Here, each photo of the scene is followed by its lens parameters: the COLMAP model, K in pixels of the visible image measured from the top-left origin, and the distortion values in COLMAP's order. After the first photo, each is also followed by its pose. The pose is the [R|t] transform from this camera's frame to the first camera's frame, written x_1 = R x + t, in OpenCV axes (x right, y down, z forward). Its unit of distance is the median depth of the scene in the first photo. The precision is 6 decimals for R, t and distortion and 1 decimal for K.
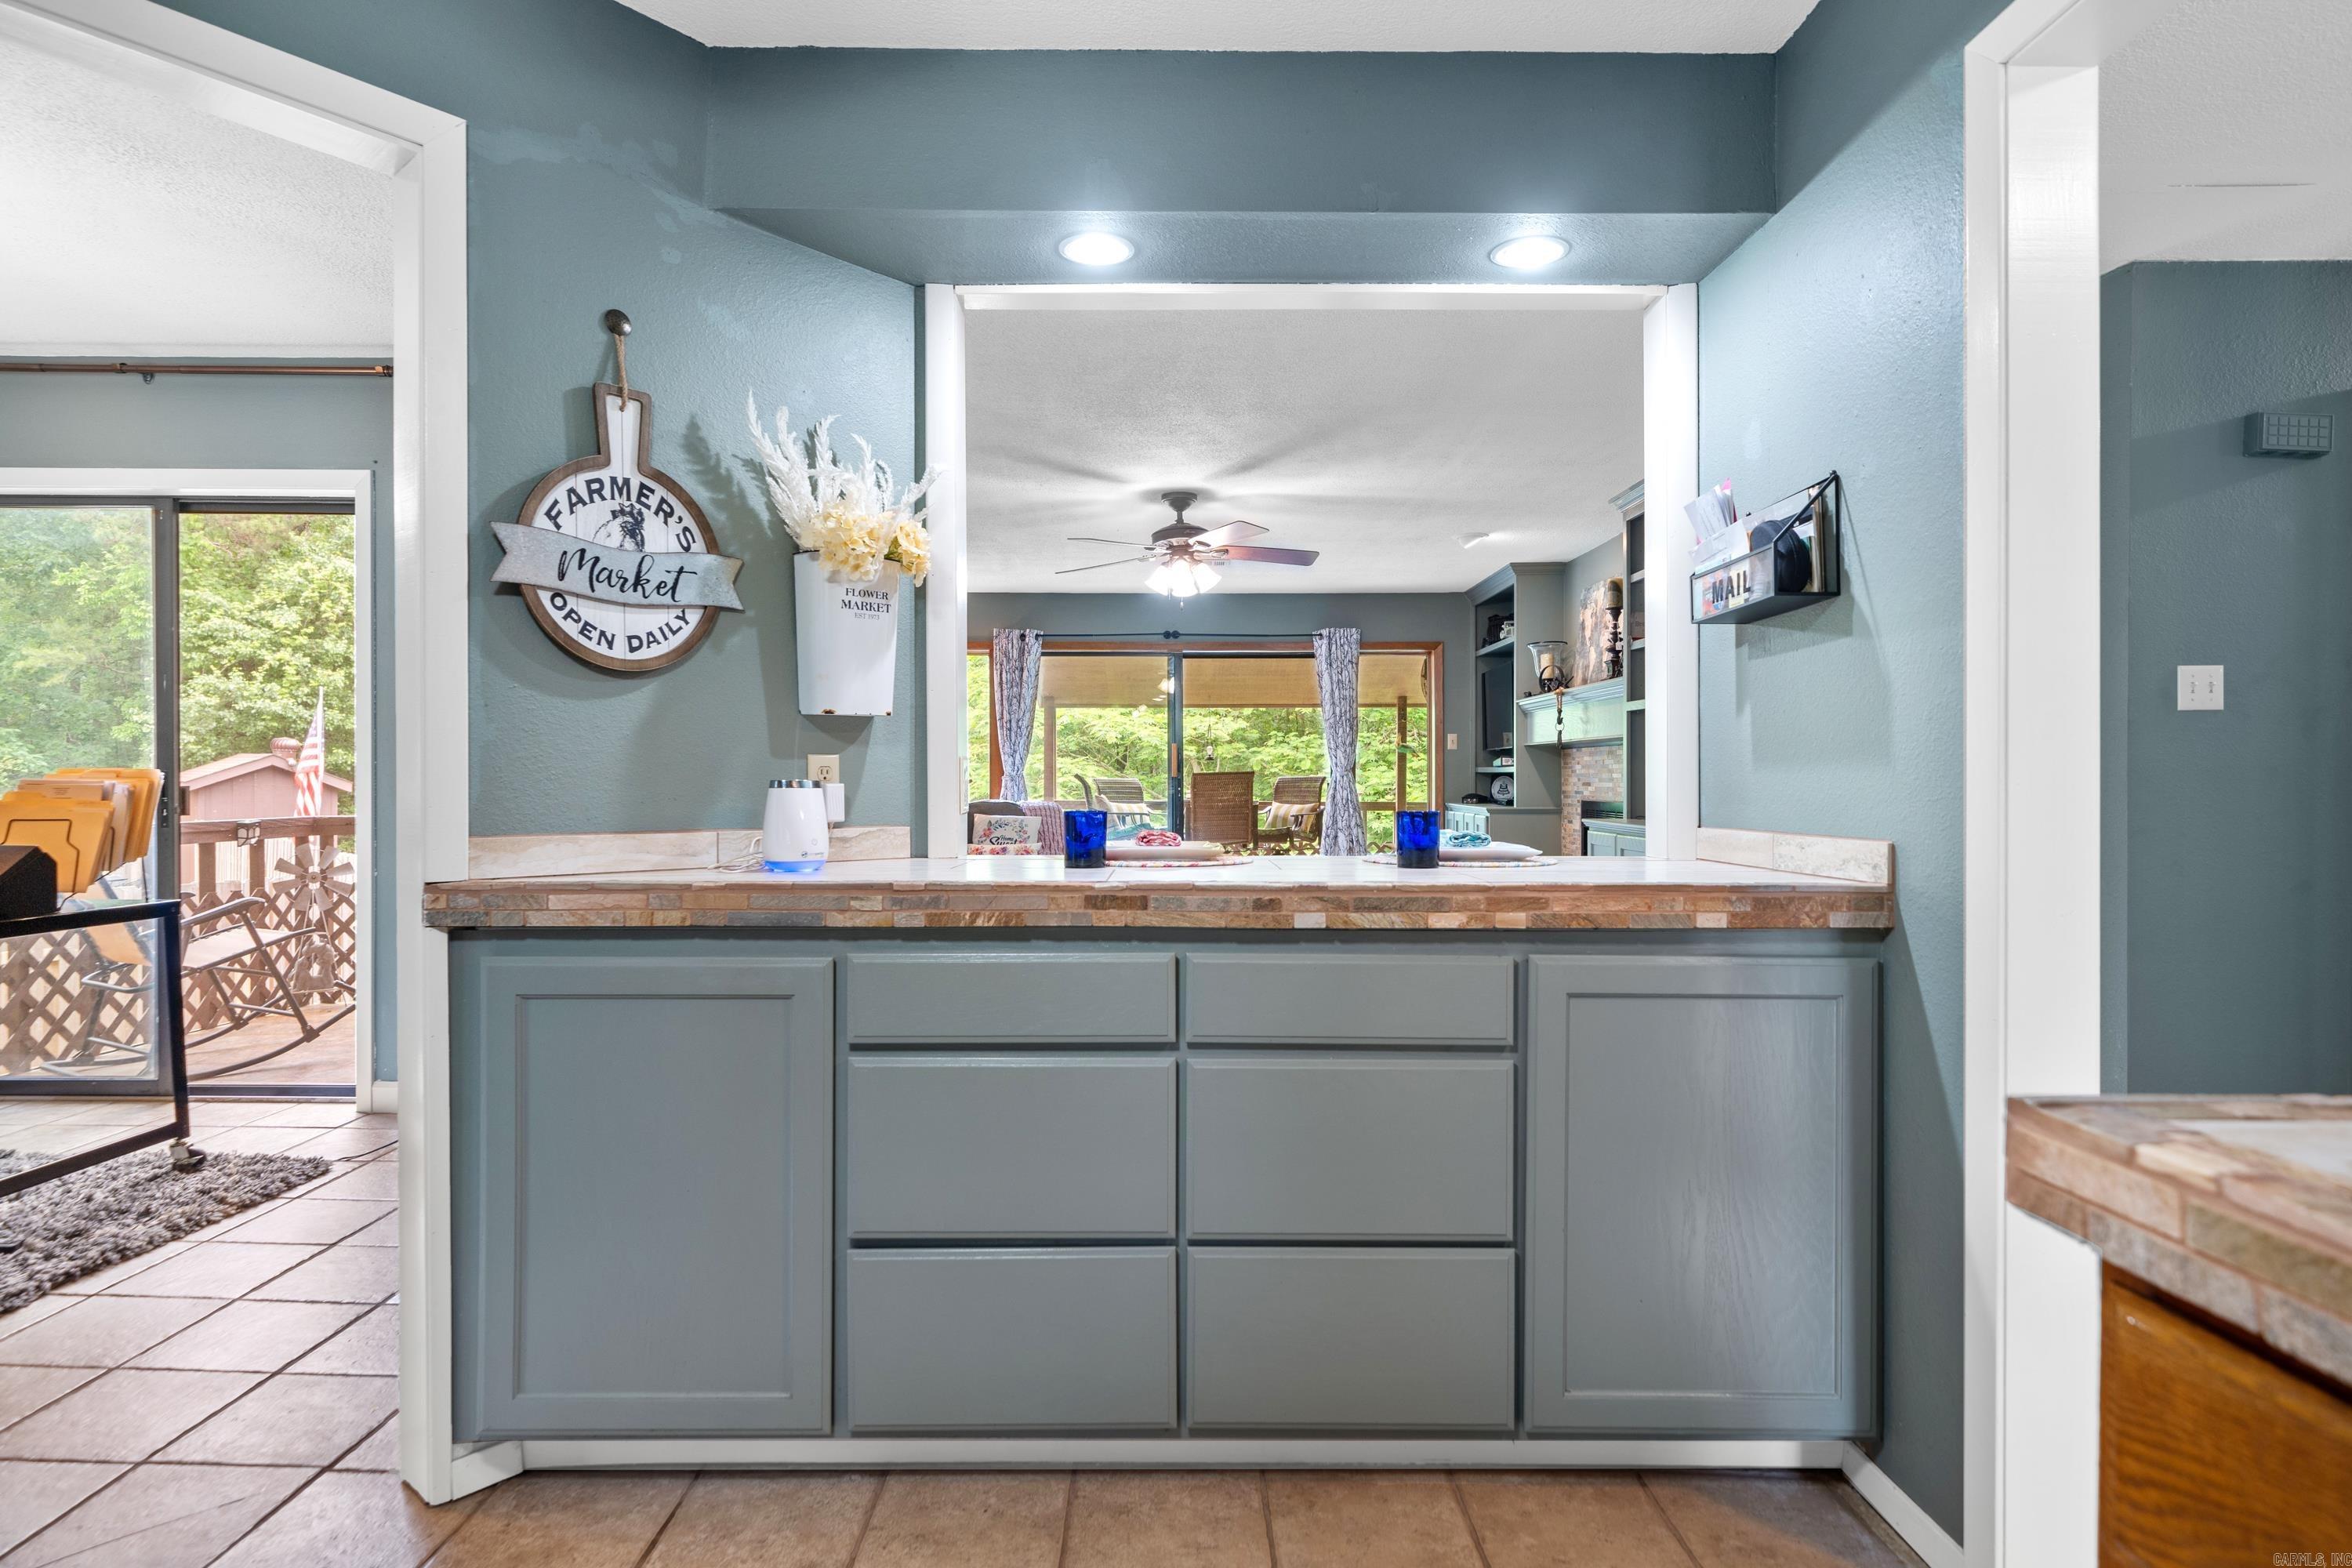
lens RADIAL K [[1181.3, 0, 1225.5], [0, 1181.3, 781.4], [0, 0, 1]] dist [-0.023141, -0.000829]
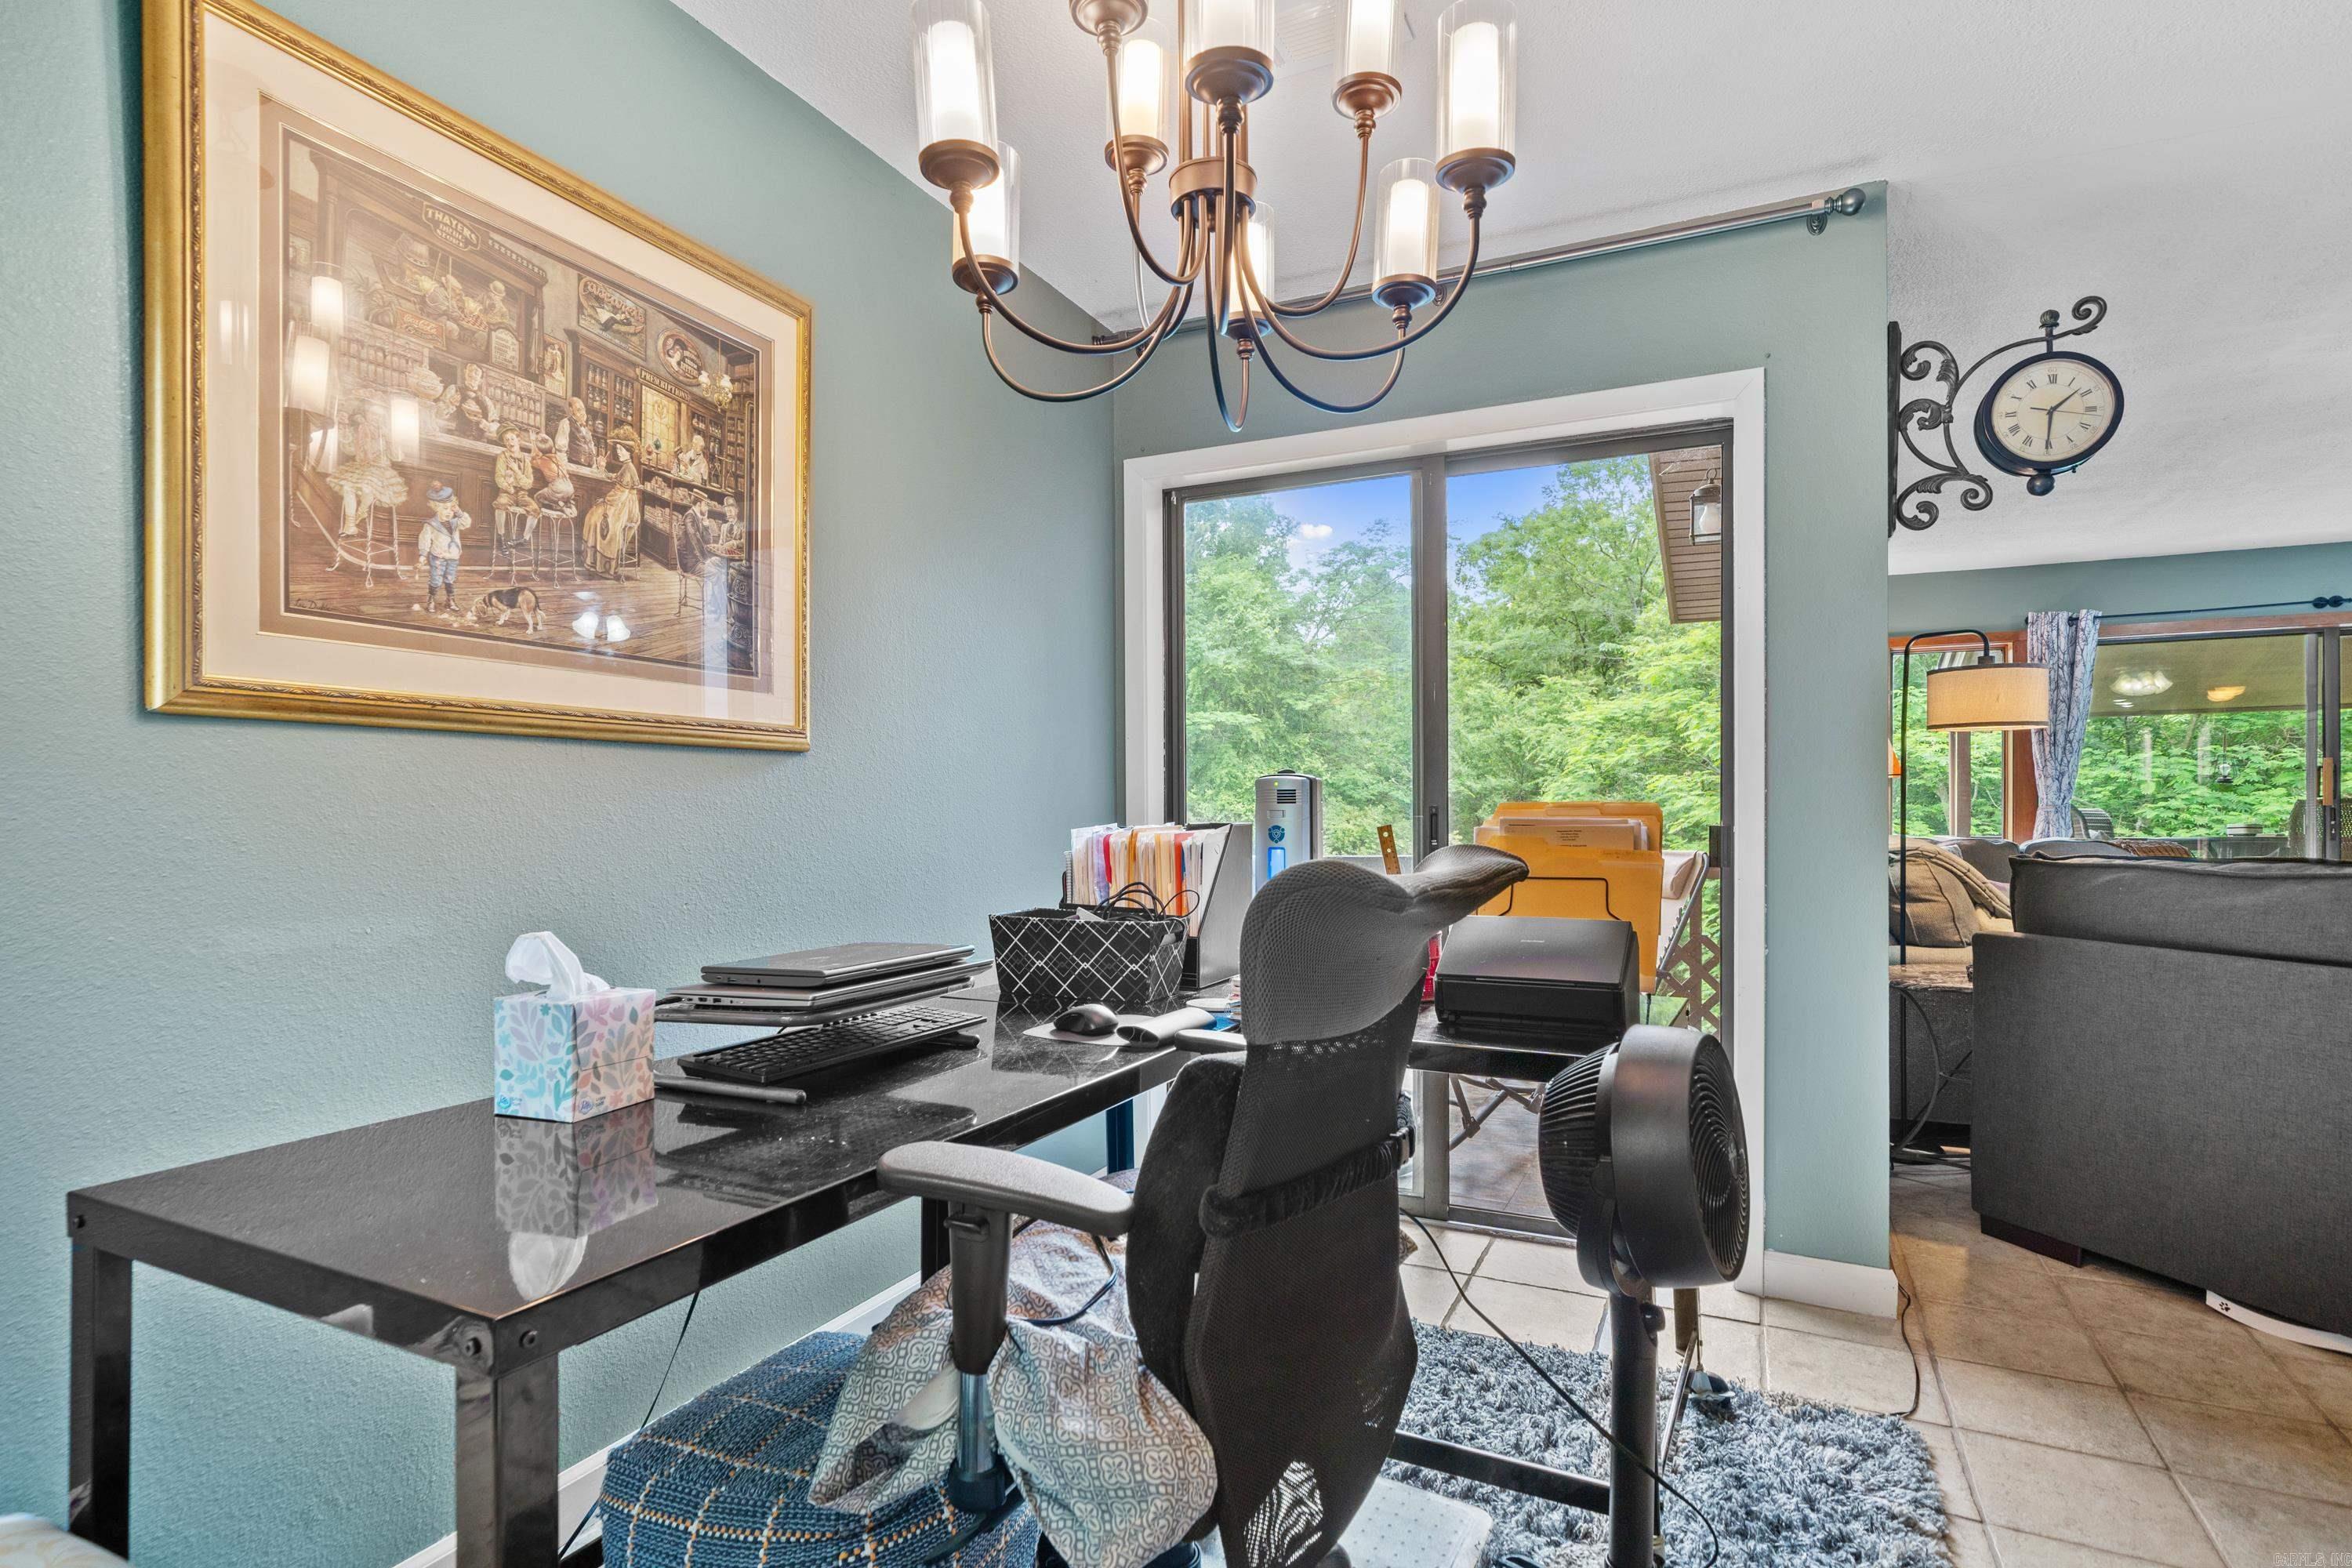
lens RADIAL K [[1167.2, 0, 1207.0], [0, 1167.2, 824.8], [0, 0, 1]] dist [-0.000882, -0.001761]
pose [[0.888098, -0.004669, -0.459631, -0.299466], [0.008343, 0.999947, 0.005963, -0.001240], [0.459579, -0.009130, 0.888090, 0.100120]]
